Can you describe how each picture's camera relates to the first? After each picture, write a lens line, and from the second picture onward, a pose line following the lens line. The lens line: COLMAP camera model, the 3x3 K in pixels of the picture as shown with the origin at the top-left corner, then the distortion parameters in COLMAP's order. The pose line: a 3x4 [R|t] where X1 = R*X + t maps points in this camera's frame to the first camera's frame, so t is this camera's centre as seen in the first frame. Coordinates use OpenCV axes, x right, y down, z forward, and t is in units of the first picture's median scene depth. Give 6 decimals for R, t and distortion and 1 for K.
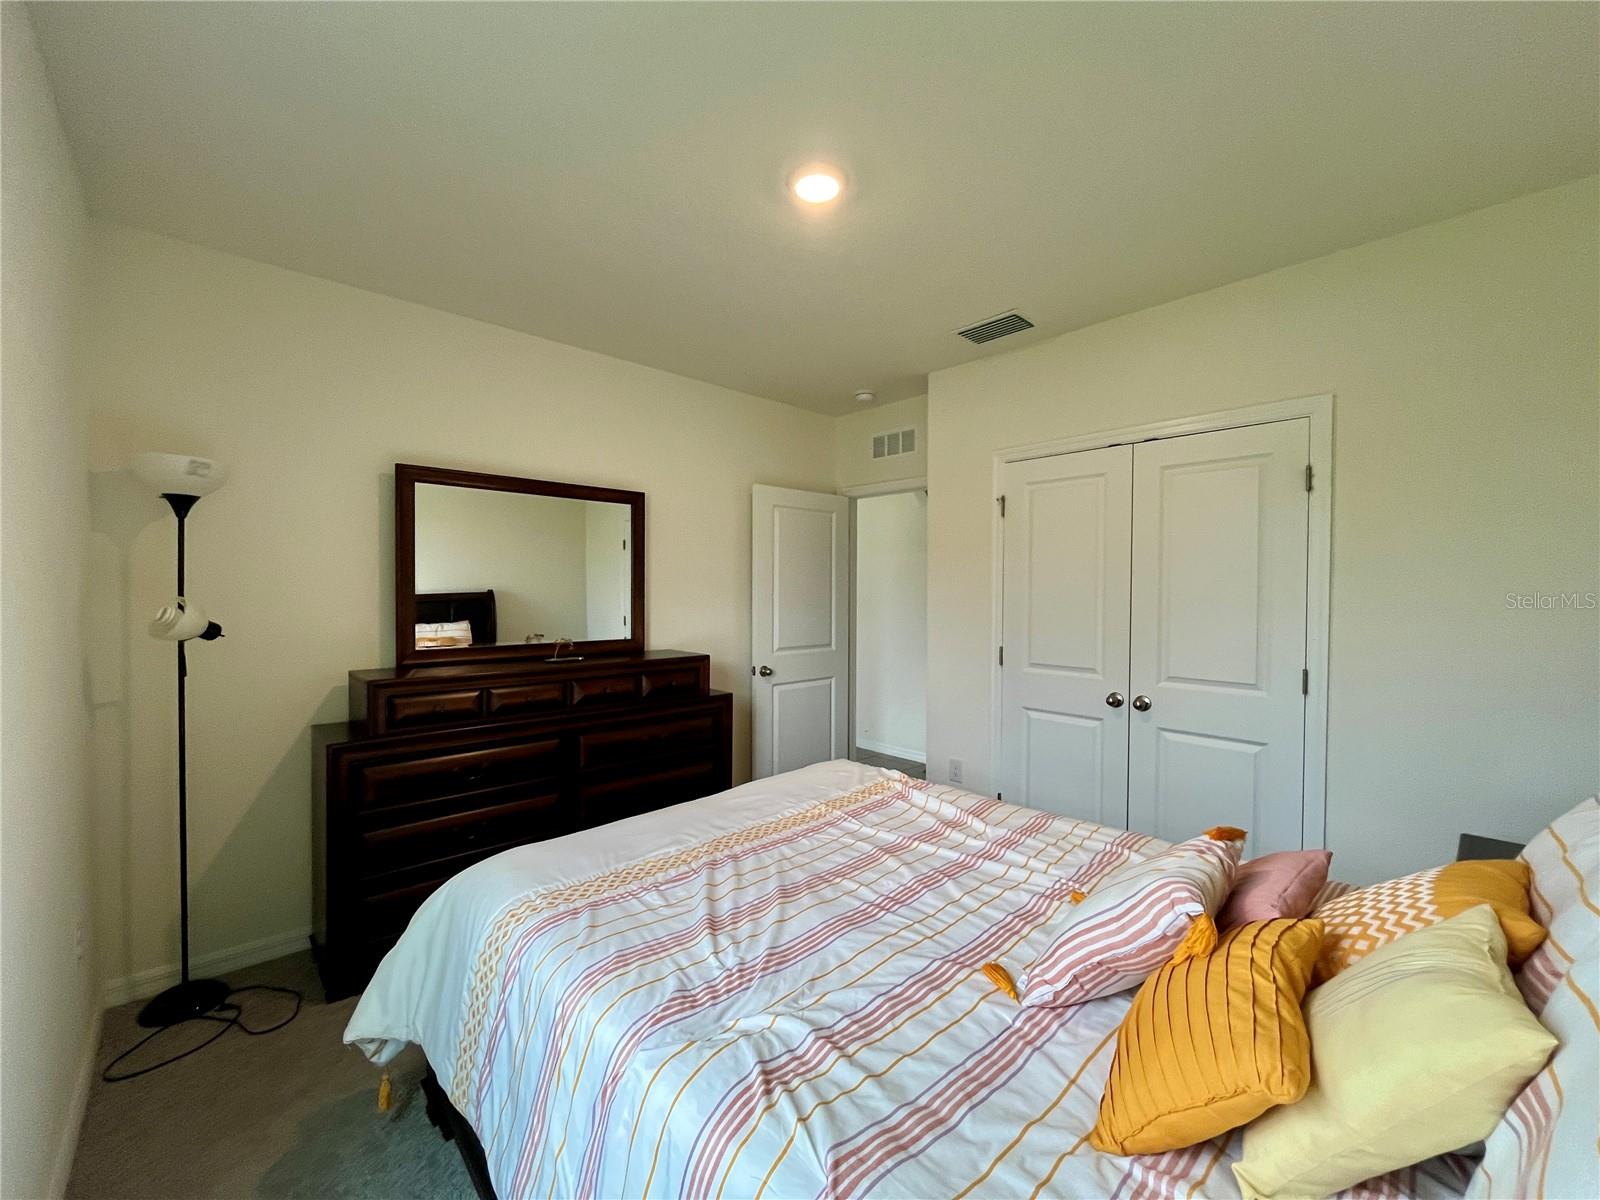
lens RADIAL K [[640.4, 0, 800.0], [0, 640.4, 600.0], [0, 0, 1]] dist [0.001175, -0.000051]
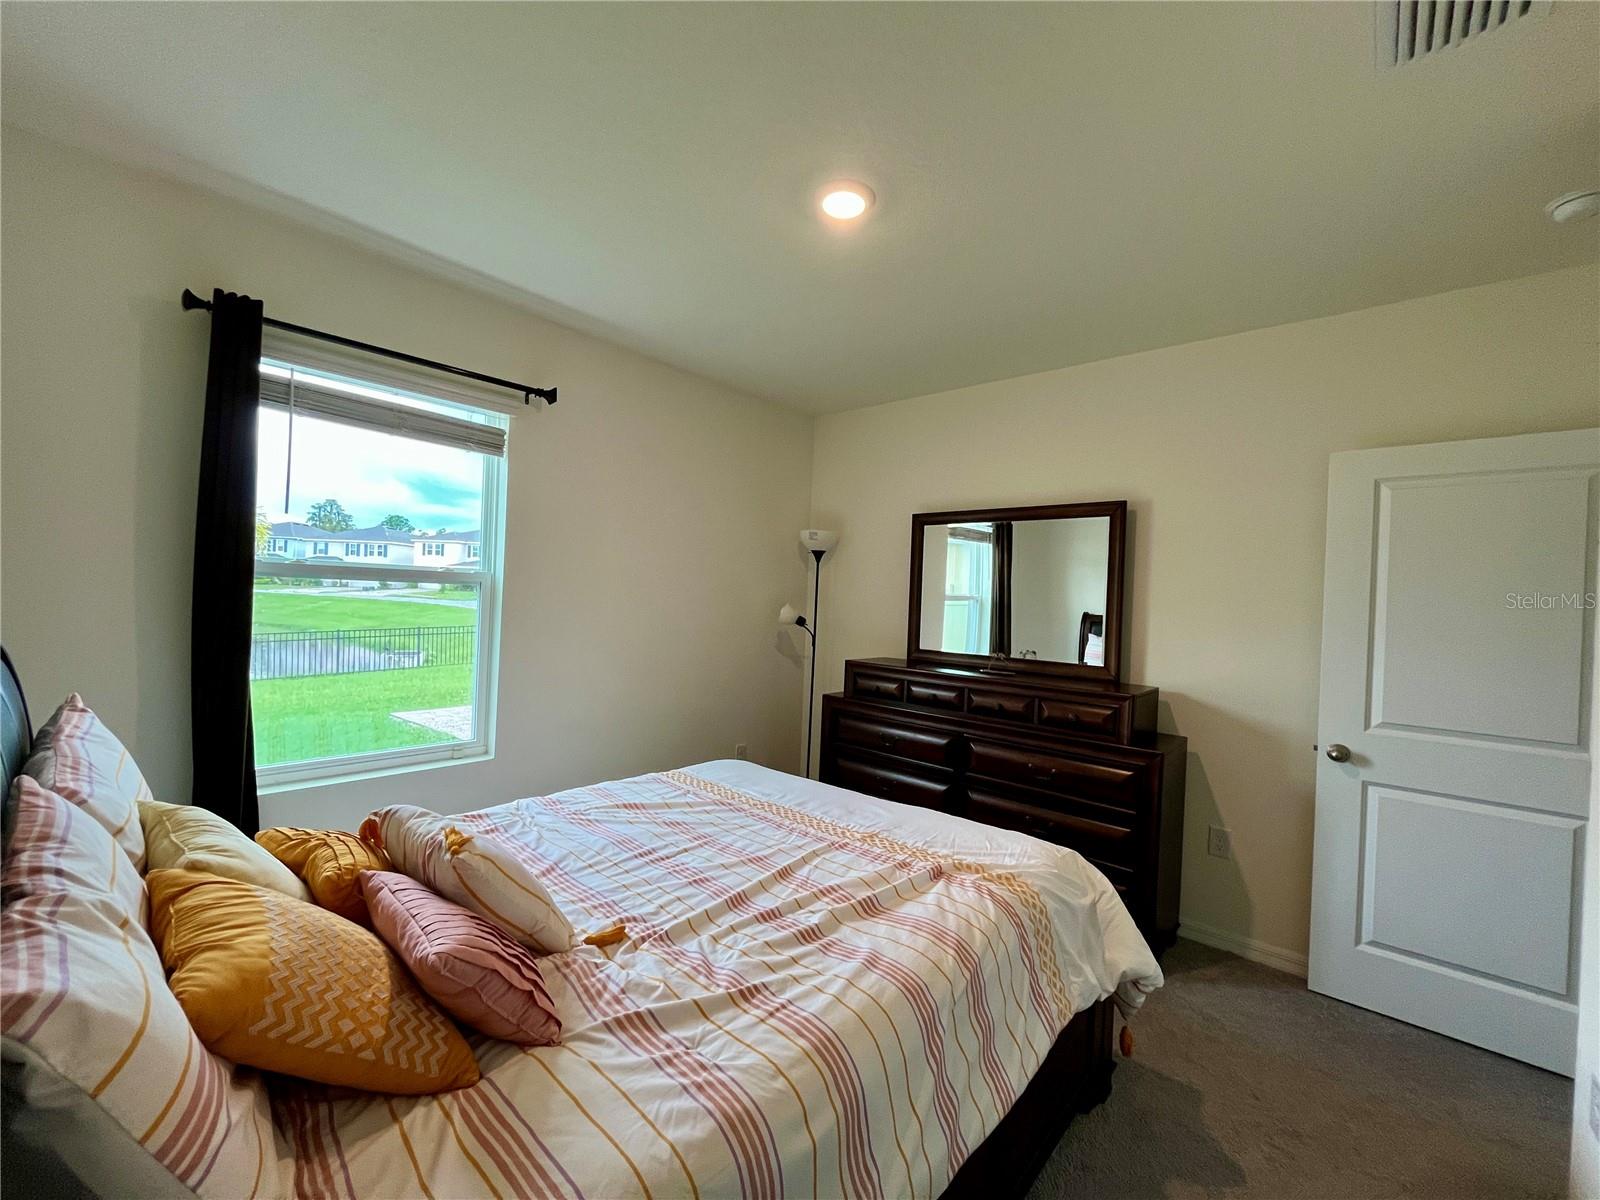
lens RADIAL K [[640.4, 0, 800.0], [0, 640.4, 600.0], [0, 0, 1]] dist [0.001175, -0.000051]
pose [[0.099038, 0.007795, -0.995053, 0.751138], [-0.052271, 0.998629, 0.002620, -0.015896], [0.993710, 0.051753, 0.099310, 0.622916]]
